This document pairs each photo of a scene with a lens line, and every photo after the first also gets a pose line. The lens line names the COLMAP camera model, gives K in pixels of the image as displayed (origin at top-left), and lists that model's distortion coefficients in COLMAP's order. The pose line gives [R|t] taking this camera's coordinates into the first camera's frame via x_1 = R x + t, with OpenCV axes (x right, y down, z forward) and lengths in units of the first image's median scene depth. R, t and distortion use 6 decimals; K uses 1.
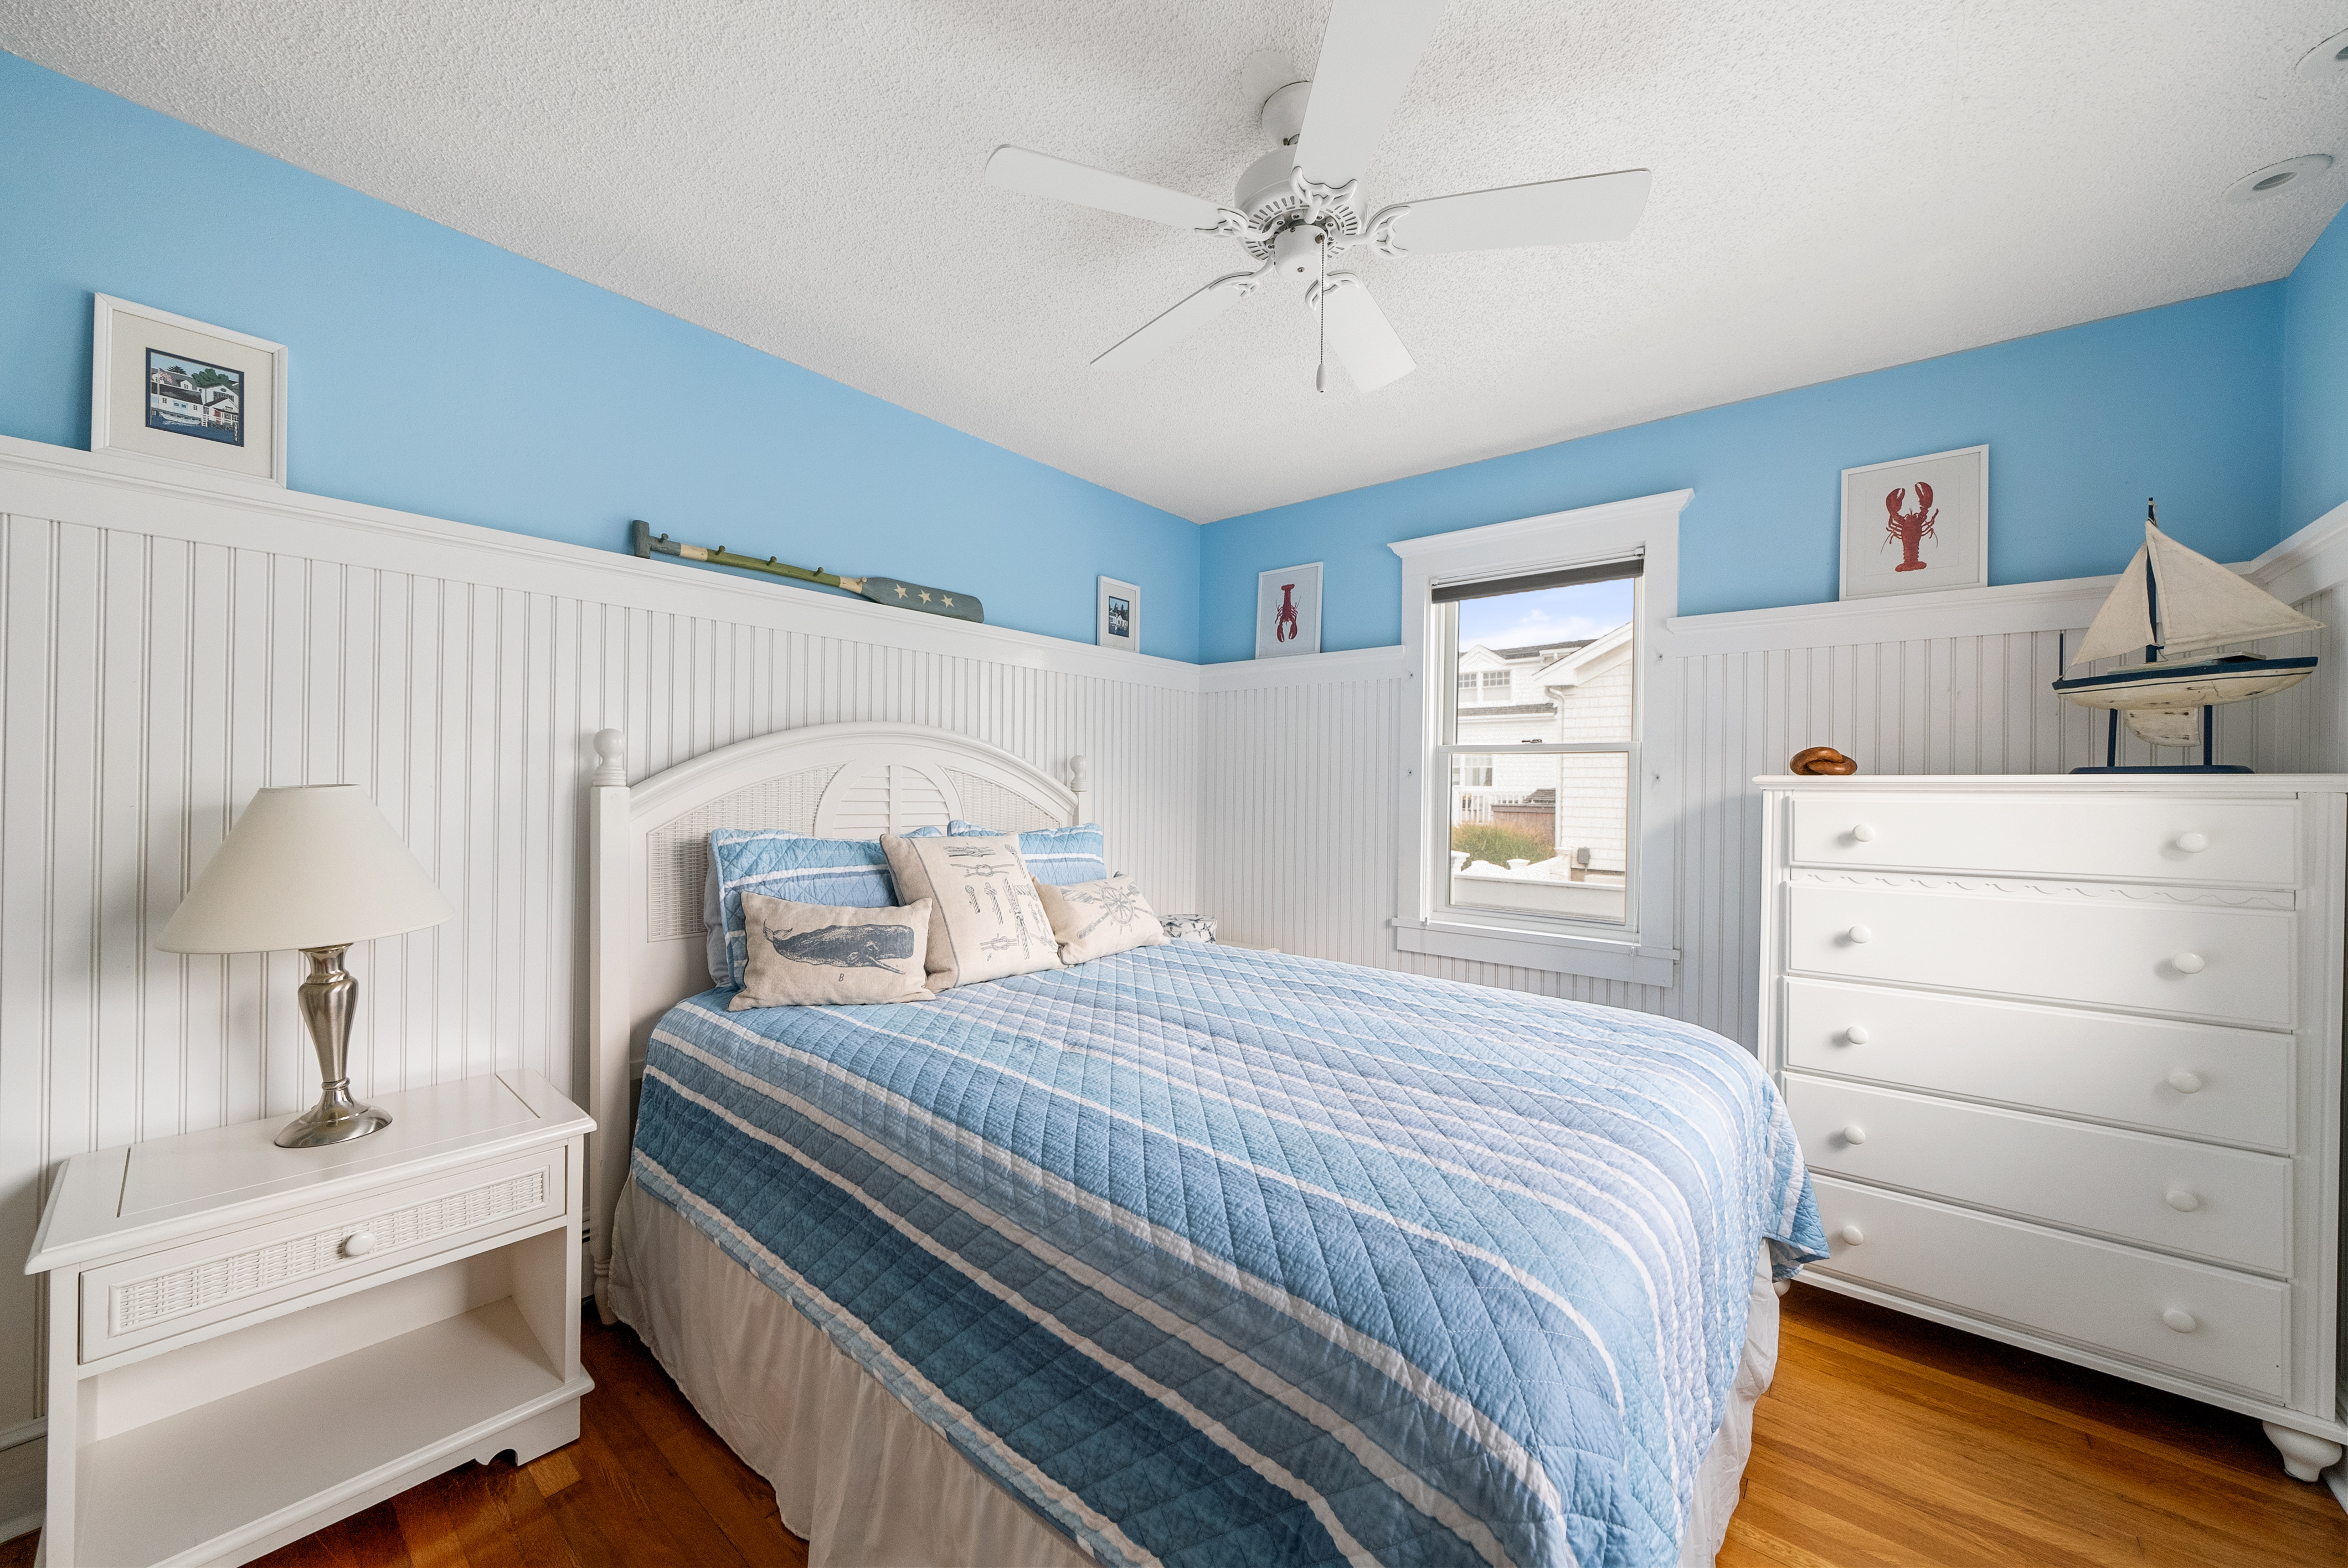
lens RADIAL K [[865.1, 0, 1165.7], [0, 865.1, 790.9], [0, 0, 1]] dist [-0.001655, -0.000399]
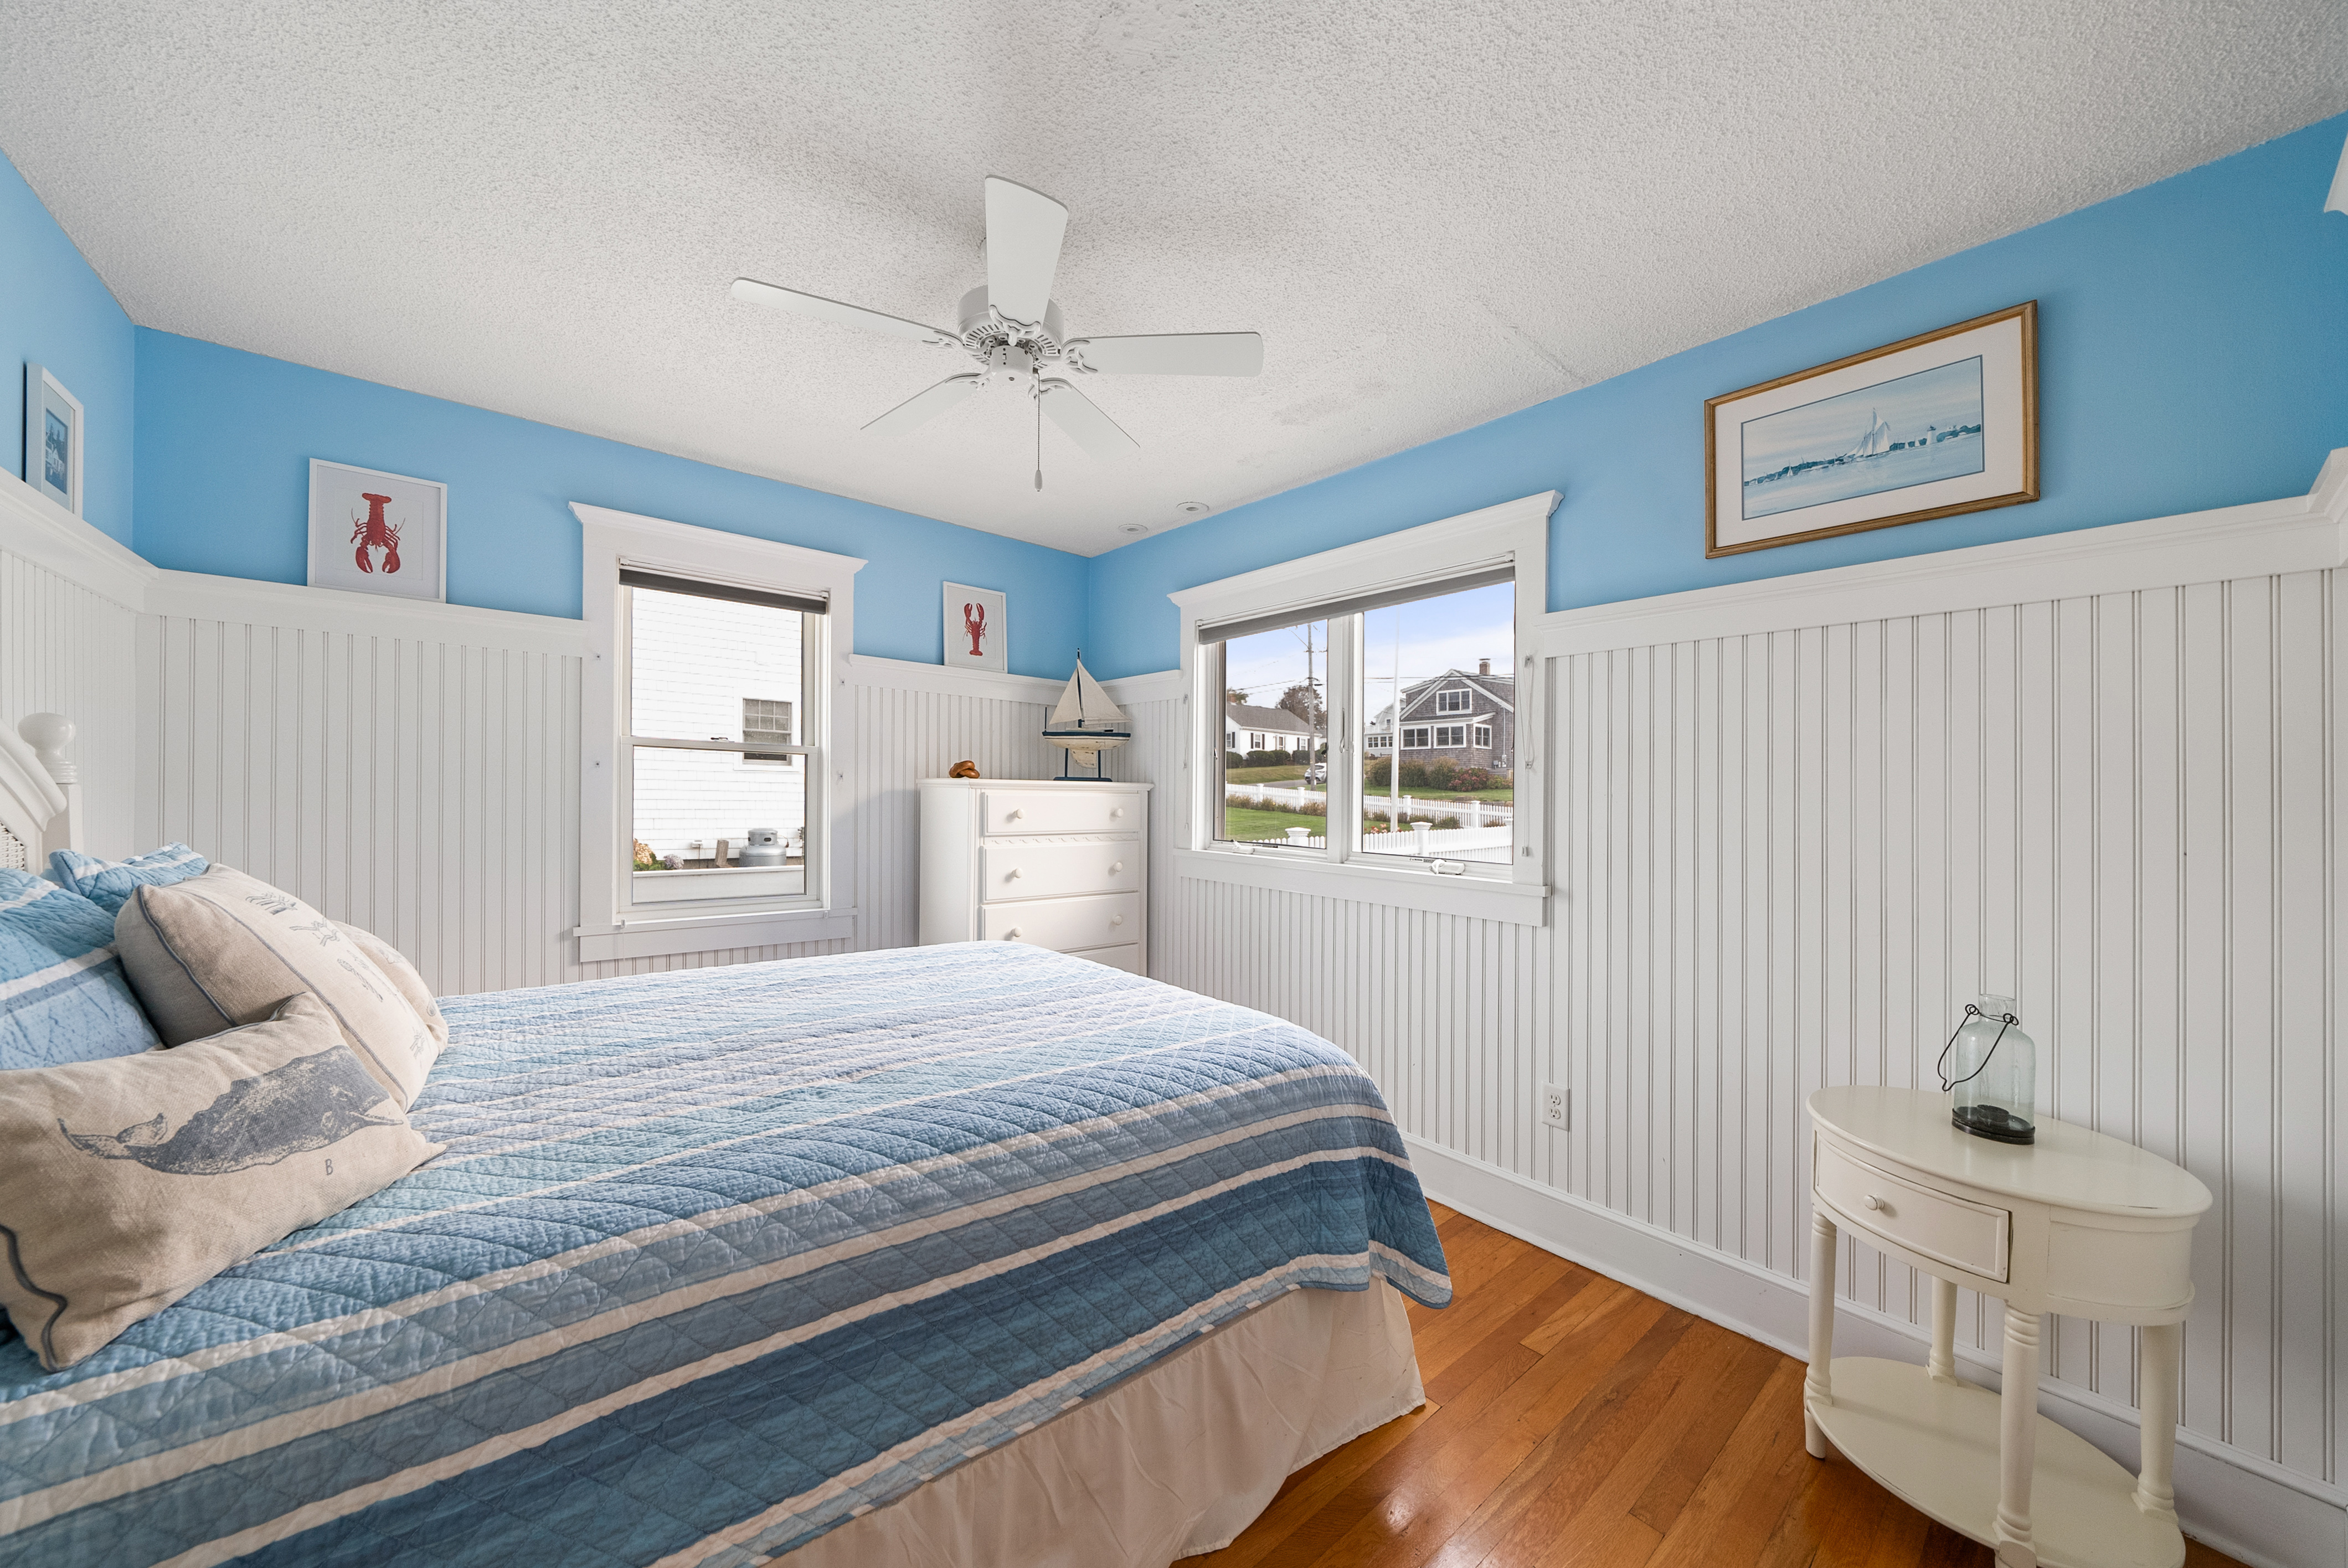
lens RADIAL K [[805.4, 0, 1165.8], [0, 805.4, 790.1], [0, 0, 1]] dist [-0.002314, 0.000008]
pose [[0.183004, -0.003132, 0.983107, -0.738122], [-0.012828, 0.999902, 0.005573, -0.011289], [-0.983029, -0.013631, 0.182946, 0.438442]]
